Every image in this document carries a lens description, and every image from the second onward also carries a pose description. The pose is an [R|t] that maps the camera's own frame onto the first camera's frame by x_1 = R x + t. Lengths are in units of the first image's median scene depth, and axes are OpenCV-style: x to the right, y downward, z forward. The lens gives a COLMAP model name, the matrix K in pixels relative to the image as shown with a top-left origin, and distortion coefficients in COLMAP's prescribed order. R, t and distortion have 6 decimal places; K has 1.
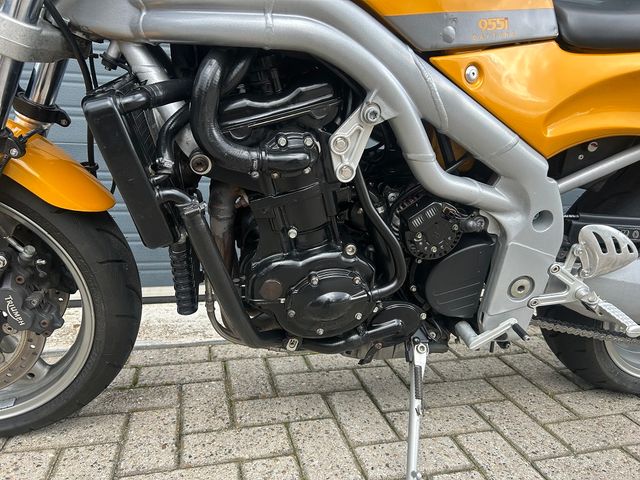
lens RADIAL K [[484.3, 0, 321.1], [0, 484.3, 239.8], [0, 0, 1]] dist [0.048059, -0.059967]
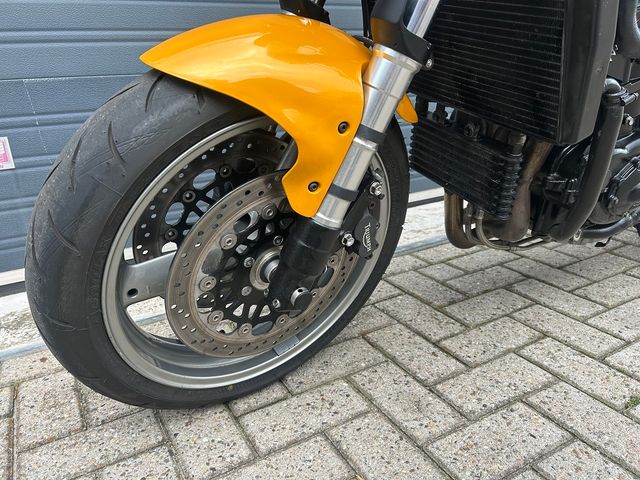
lens RADIAL K [[484.3, 0, 320.7], [0, 484.3, 238.2], [0, 0, 1]] dist [0.048059, -0.059967]
pose [[0.962379, -0.160144, 0.219501, -0.892932], [0.128667, 0.980131, 0.150956, -0.006191], [-0.239315, -0.117034, 0.963863, 0.110975]]
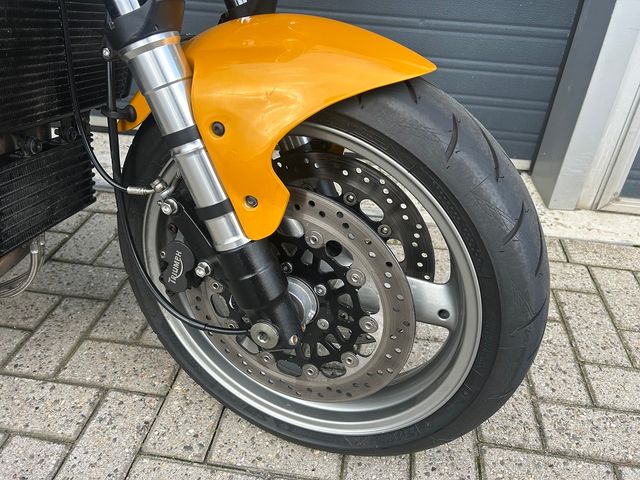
lens RADIAL K [[484.3, 0, 324.7], [0, 484.3, 233.5], [0, 0, 1]] dist [0.048059, -0.059967]
pose [[0.927579, 0.215506, -0.305213, 1.501938], [-0.081161, 0.913604, 0.398423, -0.273494], [0.364706, -0.344797, 0.864930, 0.601748]]
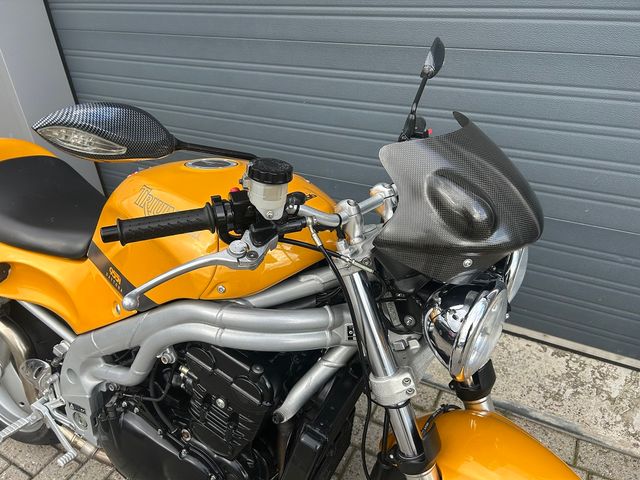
lens RADIAL K [[484.3, 0, 331.1], [0, 484.3, 229.9], [0, 0, 1]] dist [0.048059, -0.059967]
pose [[0.742643, 0.289139, -0.604053, 1.407079], [-0.050886, 0.923748, 0.379605, -1.107003], [0.667752, -0.251173, 0.700728, 0.389850]]
